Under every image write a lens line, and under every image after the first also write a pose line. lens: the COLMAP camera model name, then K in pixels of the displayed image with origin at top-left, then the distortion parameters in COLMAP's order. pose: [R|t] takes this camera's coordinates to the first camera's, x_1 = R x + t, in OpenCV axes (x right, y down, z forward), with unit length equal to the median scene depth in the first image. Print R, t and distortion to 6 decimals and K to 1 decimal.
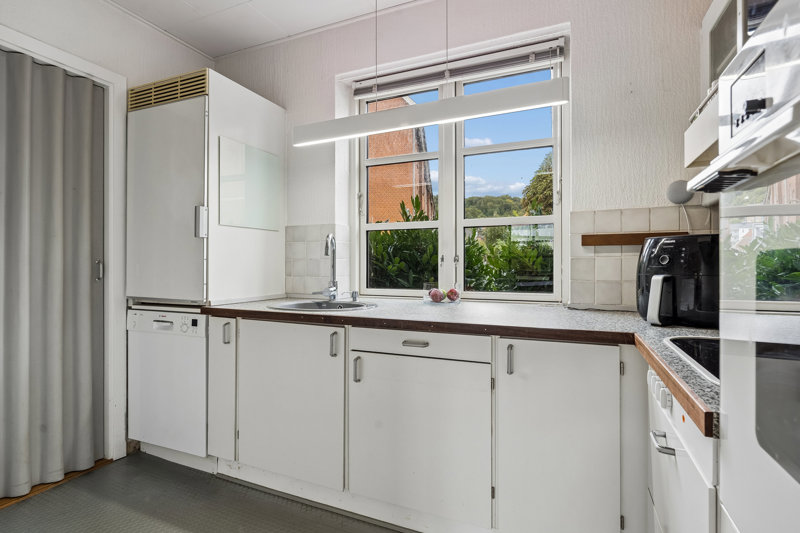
lens RADIAL K [[391.2, 0, 401.2], [0, 391.2, 267.9], [0, 0, 1]] dist [-0.005444, 0.001519]
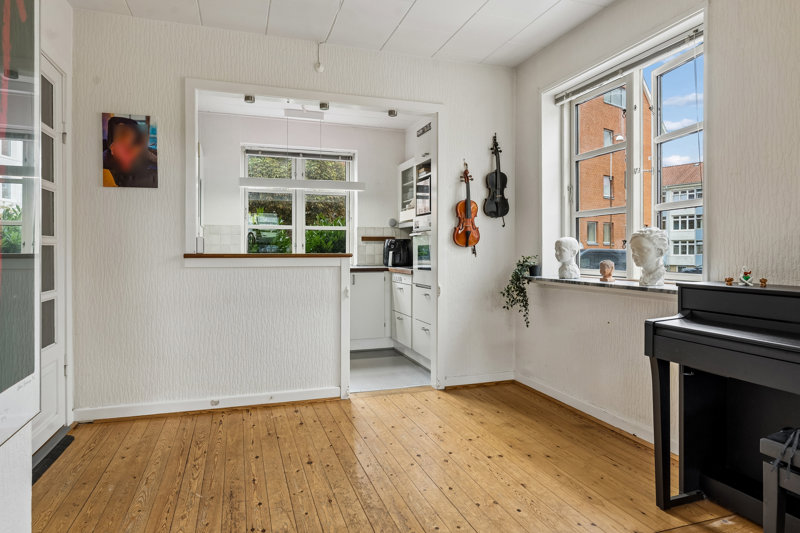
lens RADIAL K [[489.8, 0, 400.1], [0, 489.8, 261.2], [0, 0, 1]] dist [0.000855, 0.000061]
pose [[0.740698, -0.010433, 0.671758, -1.381423], [0.006211, 0.999943, 0.008681, 0.045162], [-0.671810, -0.002258, 0.740720, -1.406419]]
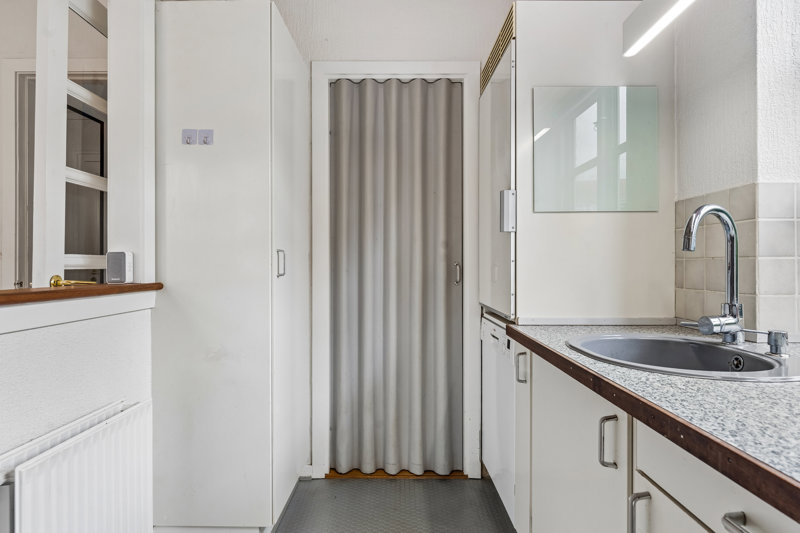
lens RADIAL K [[439.5, 0, 397.7], [0, 439.5, 266.6], [0, 0, 1]] dist [-0.000235, -0.000809]
pose [[0.392835, 0.000954, -0.919608, 0.173287], [-0.006473, 0.999978, -0.001727, -0.008478], [0.919586, 0.006631, 0.392832, 0.460810]]
